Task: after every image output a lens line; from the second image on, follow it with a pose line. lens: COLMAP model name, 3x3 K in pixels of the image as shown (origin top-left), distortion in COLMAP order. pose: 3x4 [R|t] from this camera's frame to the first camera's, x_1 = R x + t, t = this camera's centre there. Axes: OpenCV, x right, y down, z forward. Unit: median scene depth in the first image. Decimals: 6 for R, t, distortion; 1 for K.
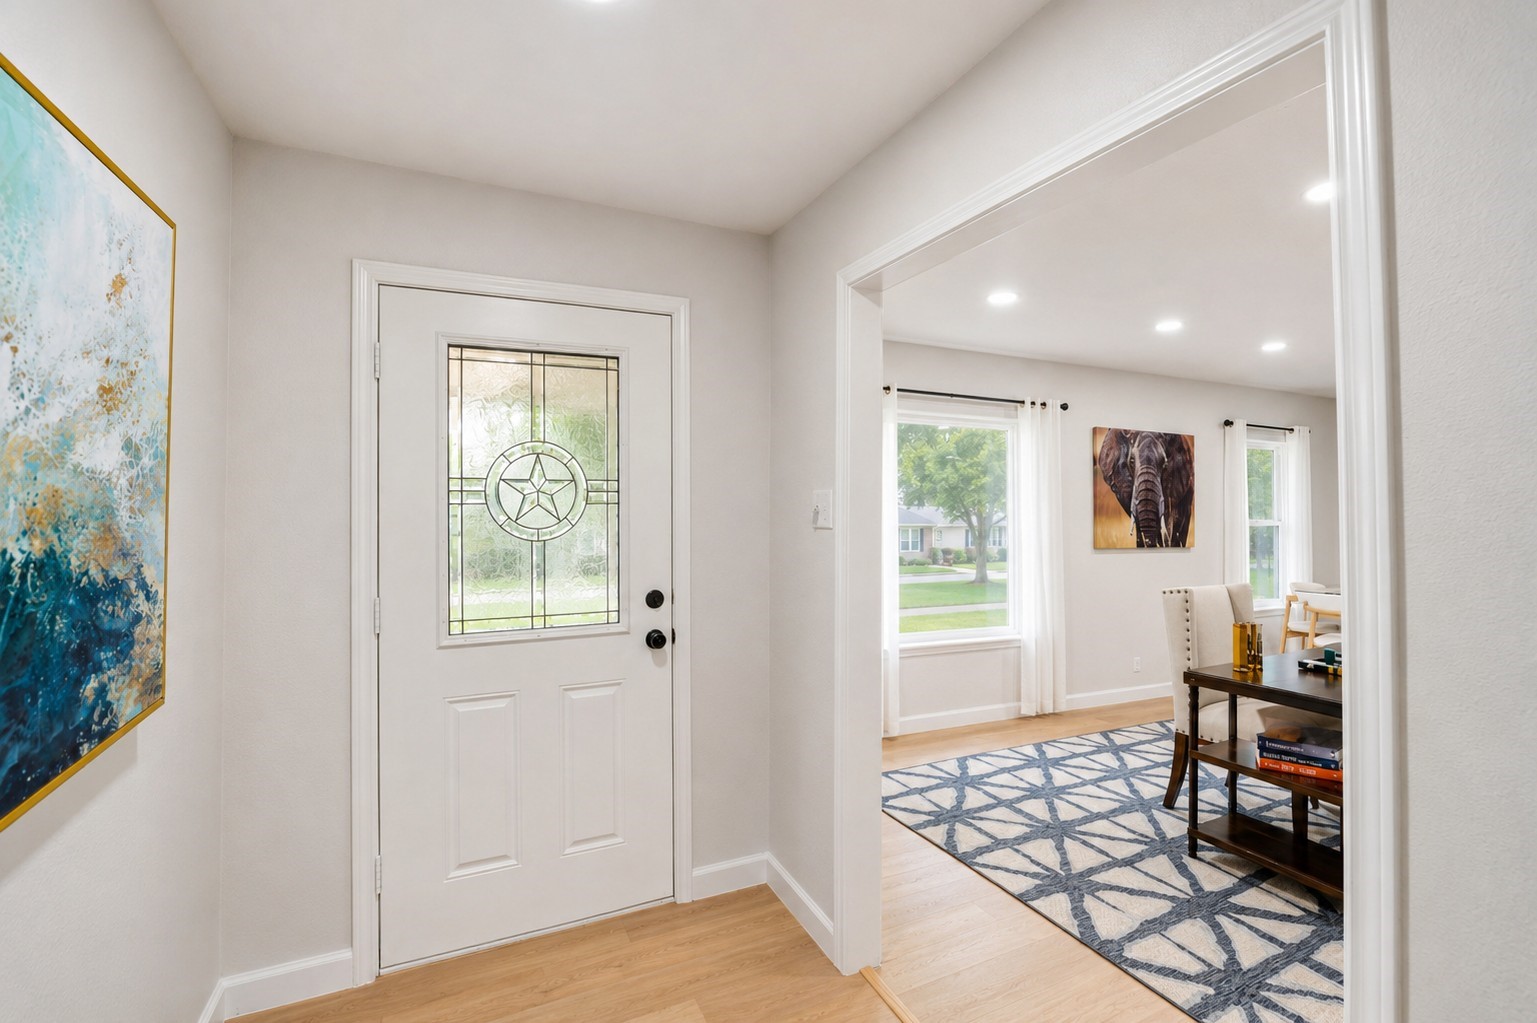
lens RADIAL K [[651.4, 0, 769.9], [0, 651.4, 479.9], [0, 0, 1]] dist [-0.000061, -0.000015]
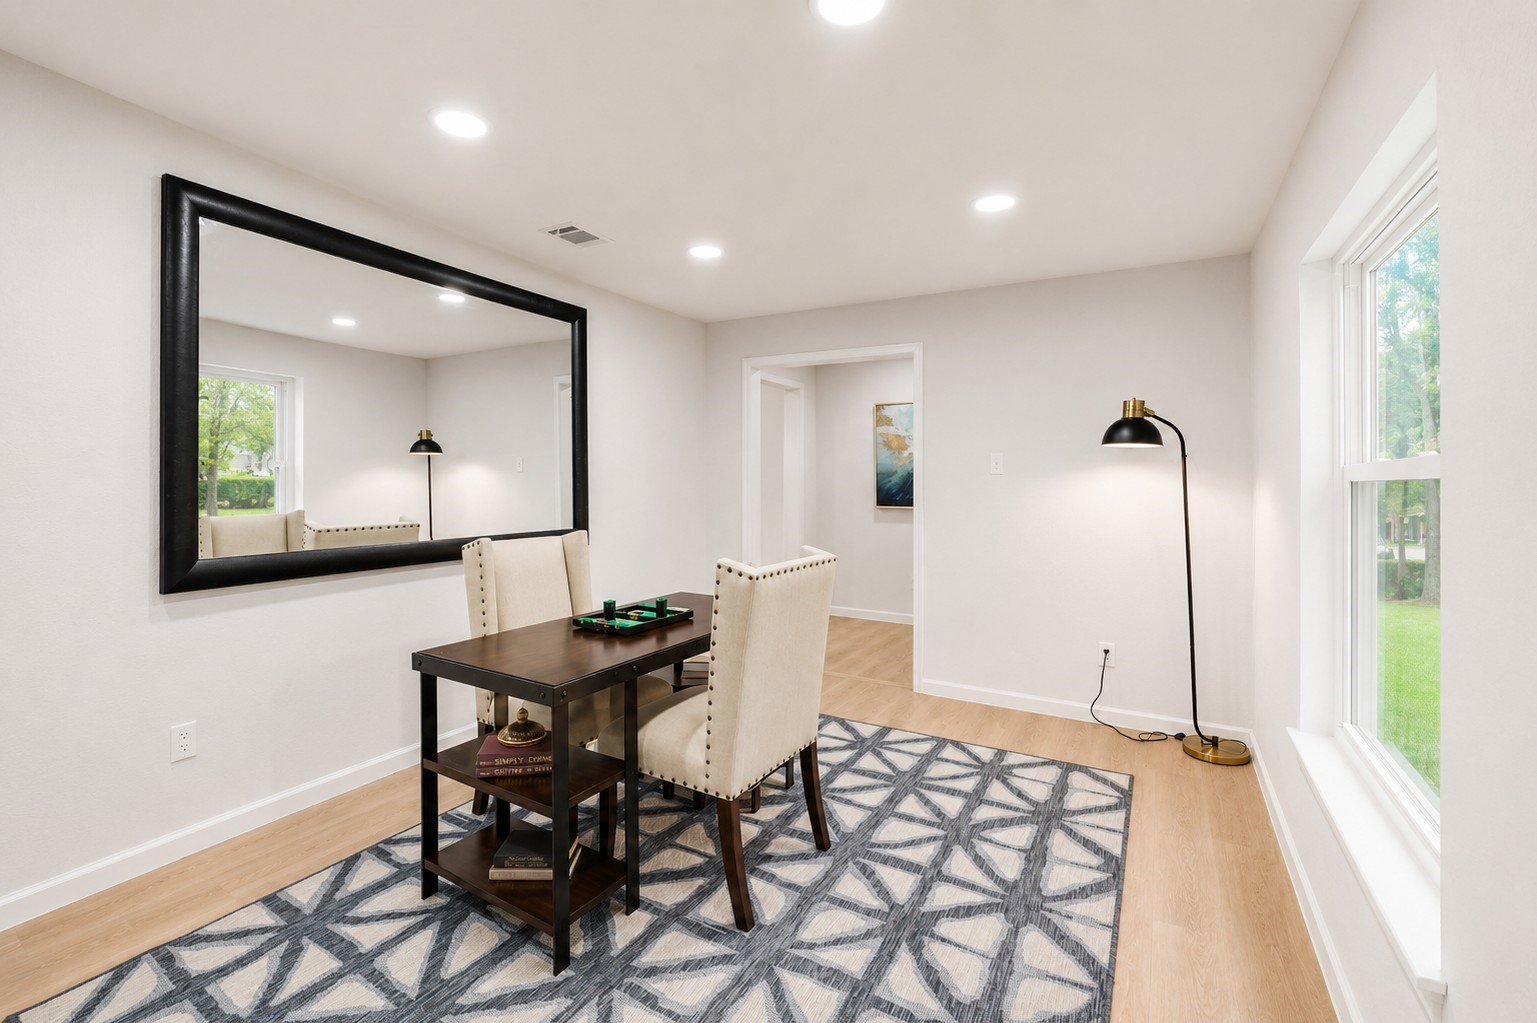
lens RADIAL K [[651.4, 0, 769.9], [0, 651.4, 479.9], [0, 0, 1]] dist [-0.000061, -0.000015]
pose [[-0.836648, 0.003023, -0.547733, 1.209751], [0.010313, 0.999894, -0.010234, 0.083962], [0.547644, -0.014211, -0.836591, 1.797725]]
